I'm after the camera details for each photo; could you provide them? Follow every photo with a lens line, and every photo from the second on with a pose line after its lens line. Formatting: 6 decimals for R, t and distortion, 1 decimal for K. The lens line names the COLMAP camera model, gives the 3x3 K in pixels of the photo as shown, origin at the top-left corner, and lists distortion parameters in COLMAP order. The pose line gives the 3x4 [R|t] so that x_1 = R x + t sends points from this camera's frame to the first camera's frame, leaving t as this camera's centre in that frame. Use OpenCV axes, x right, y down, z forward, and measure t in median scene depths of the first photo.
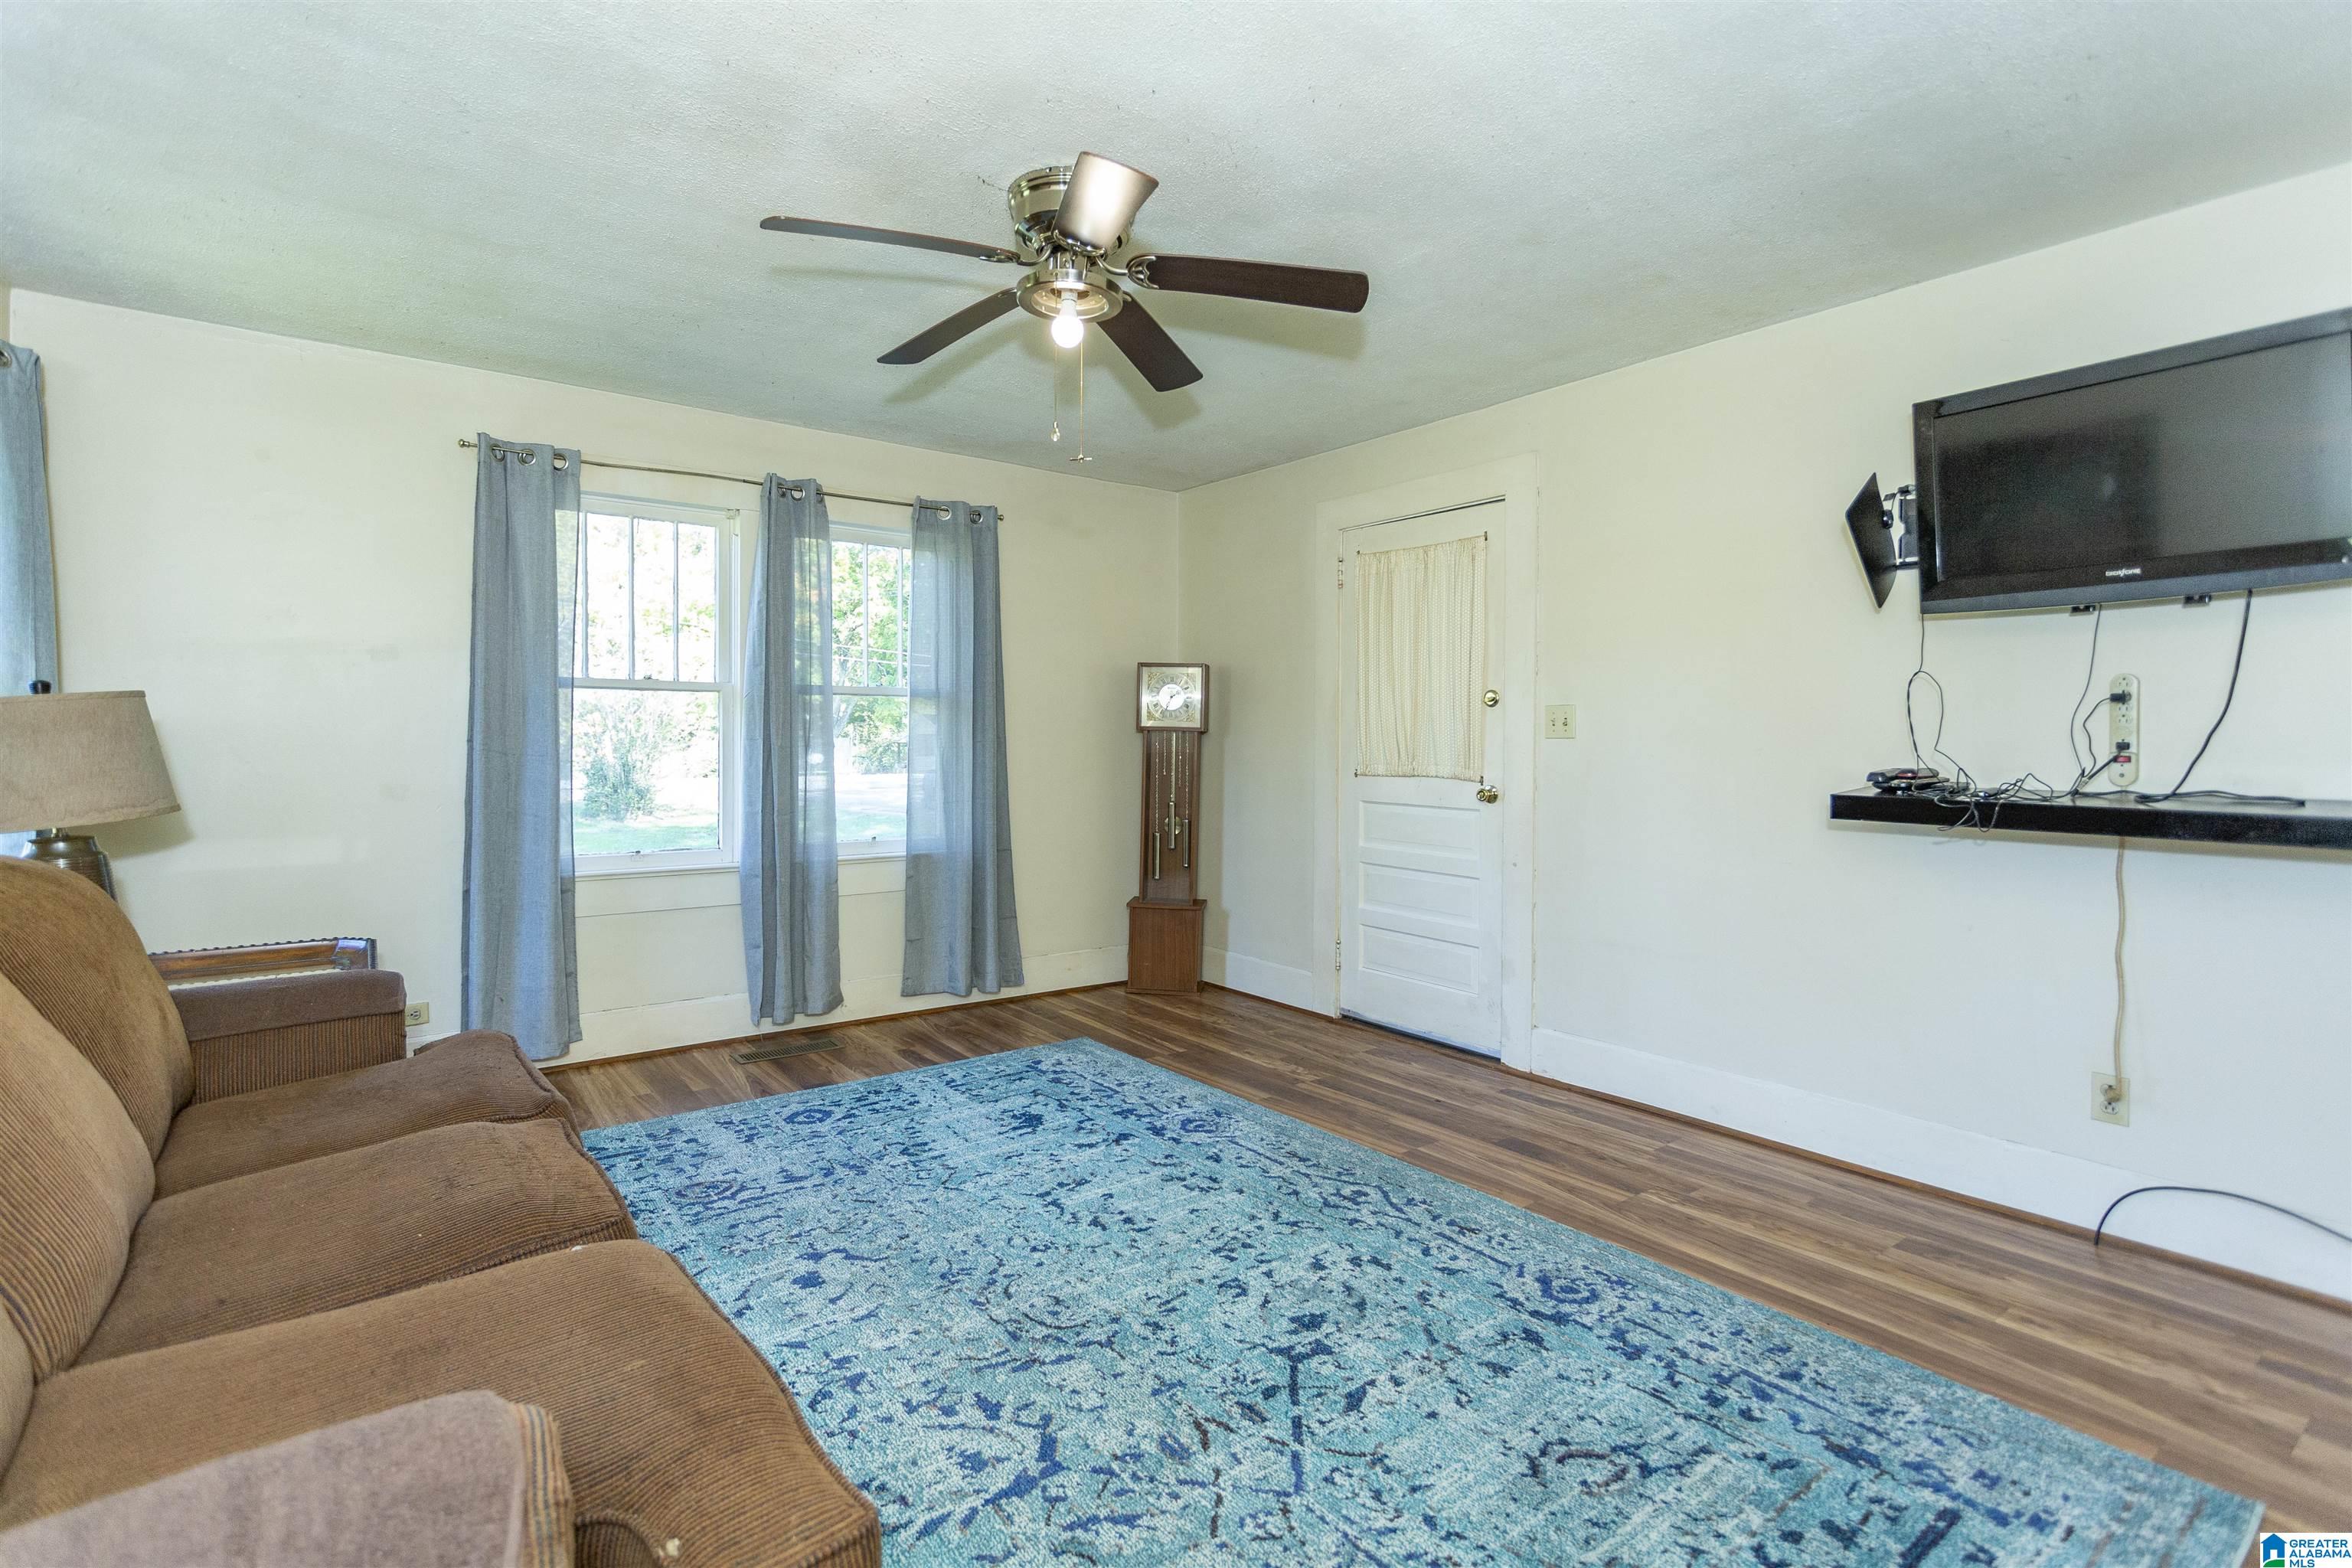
lens RADIAL K [[1131.6, 0, 1166.8], [0, 1131.6, 778.7], [0, 0, 1]] dist [0.001481, 0.001492]
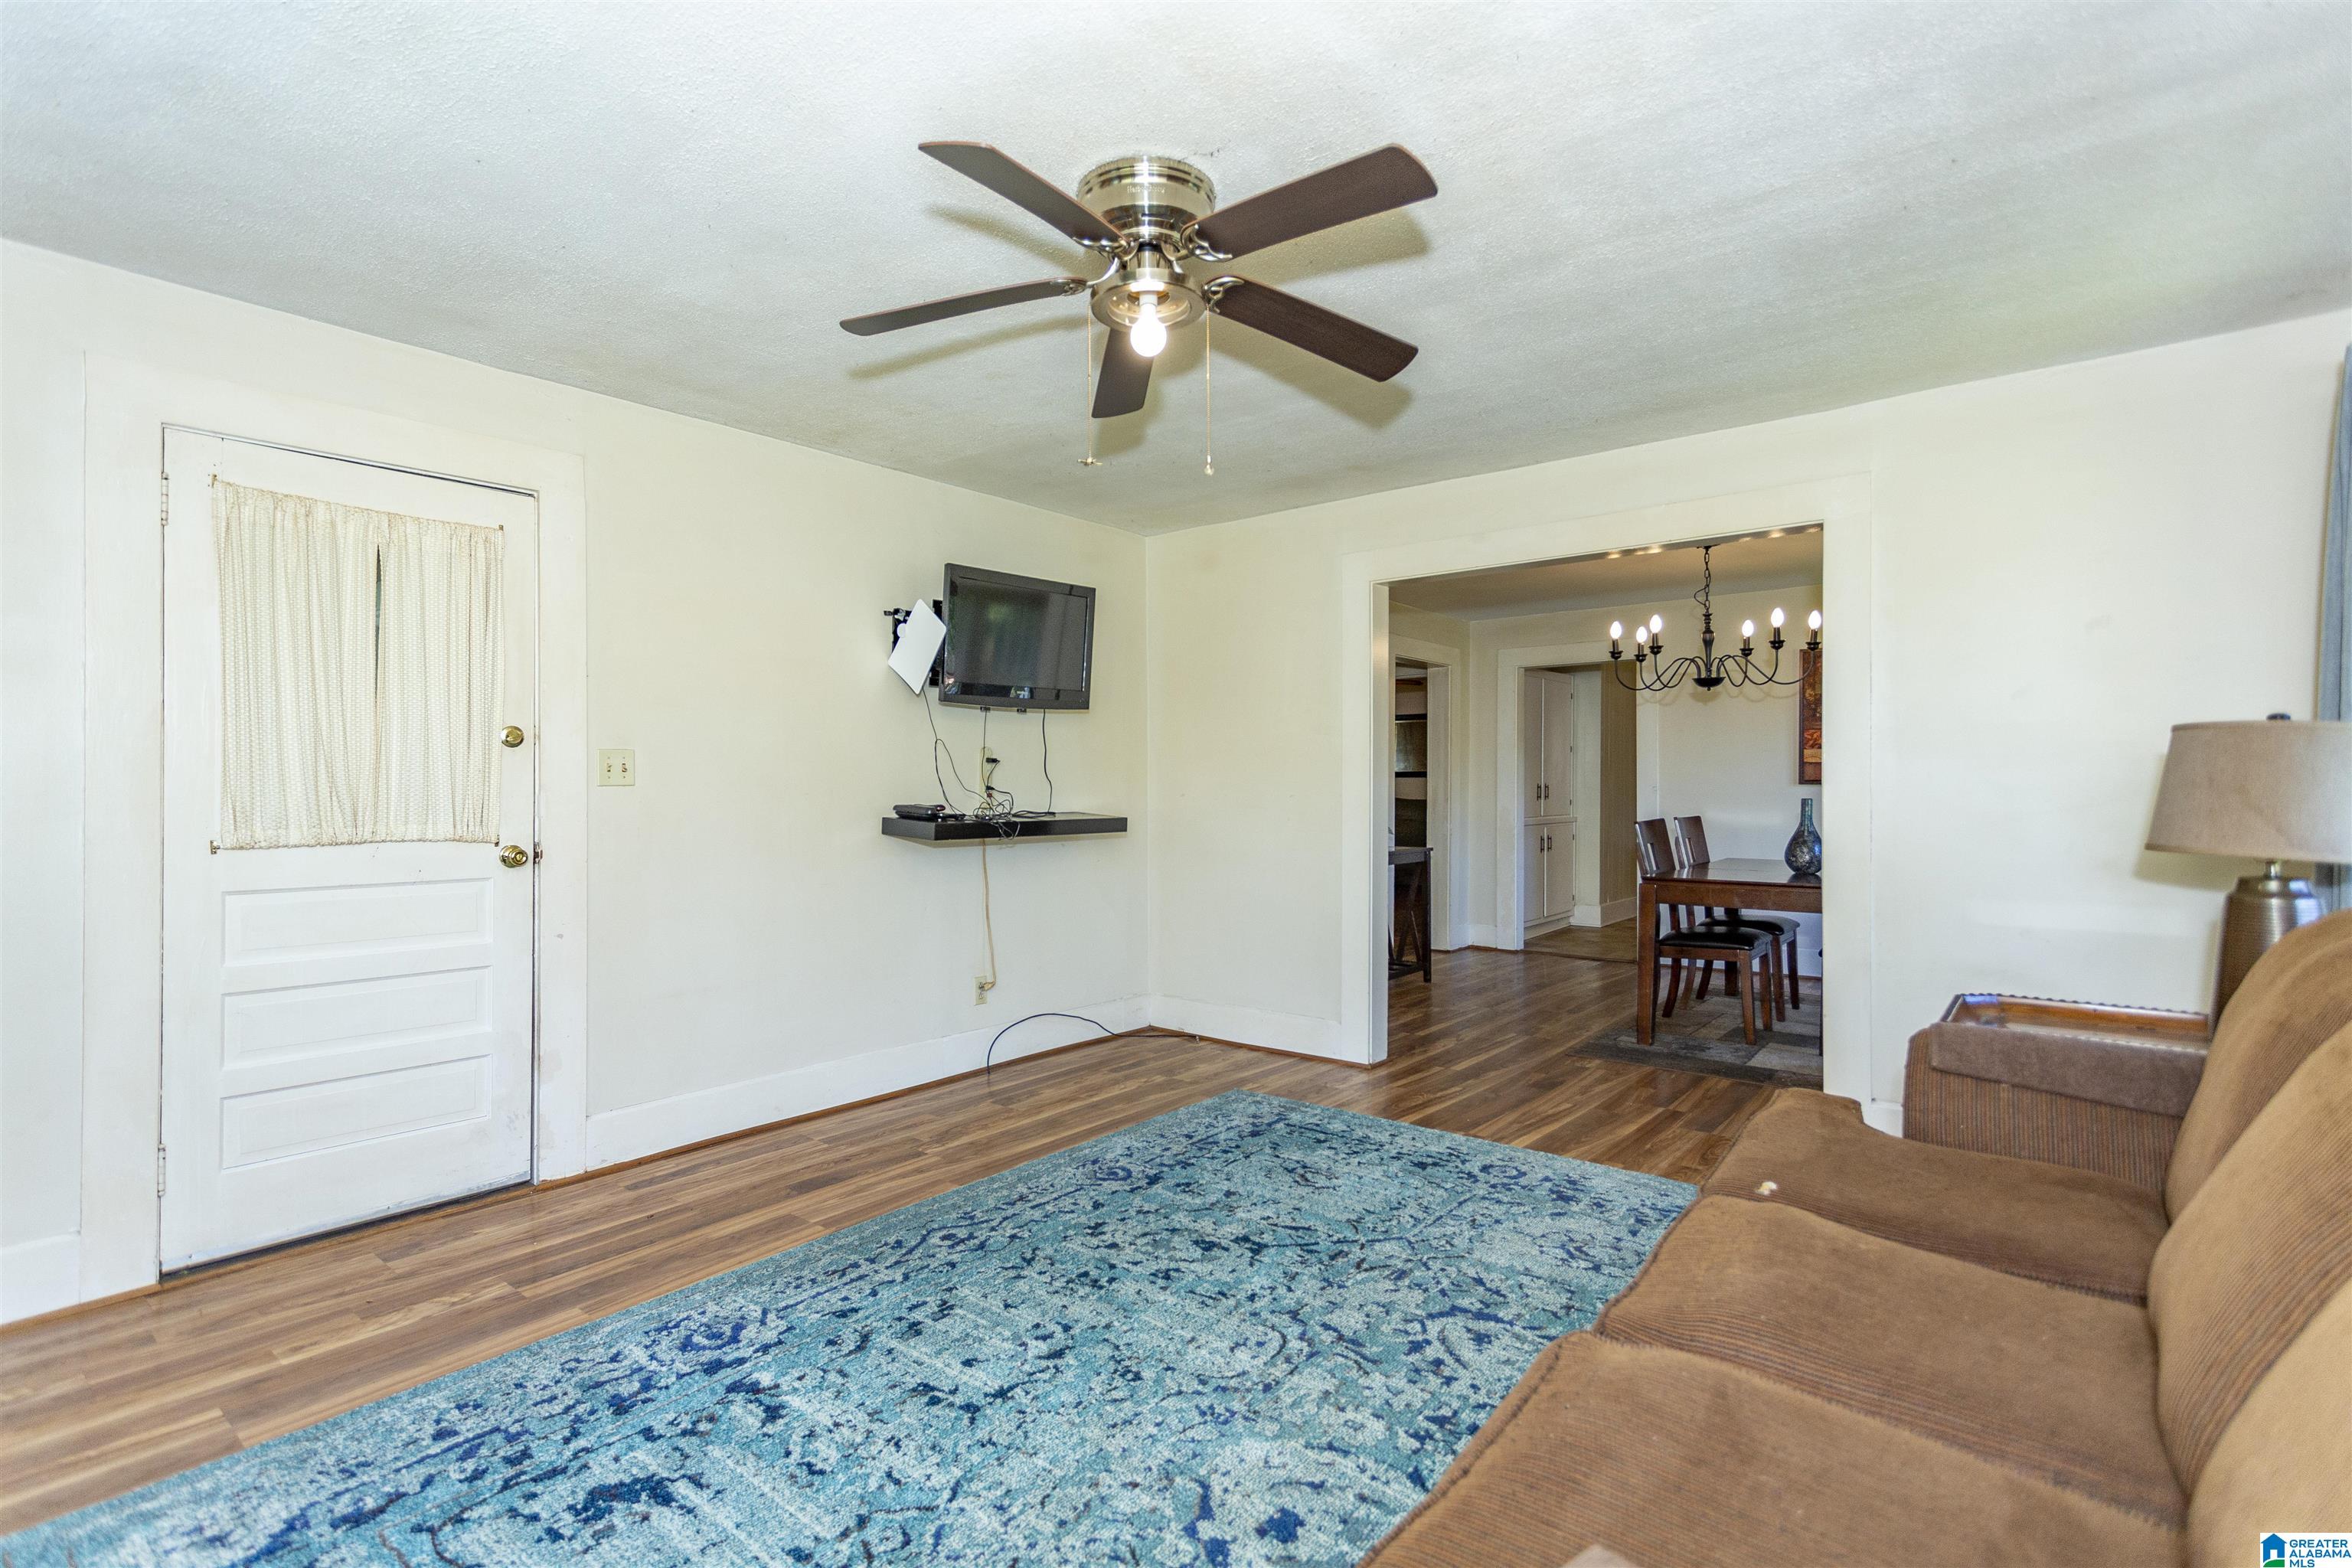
lens RADIAL K [[1131.6, 0, 1166.8], [0, 1131.6, 778.7], [0, 0, 1]] dist [0.001481, 0.001492]
pose [[-0.246258, 0.003856, 0.969197, -0.879053], [0.039179, 0.999214, 0.005980, -0.039777], [-0.968412, 0.039445, -0.246216, 1.075887]]
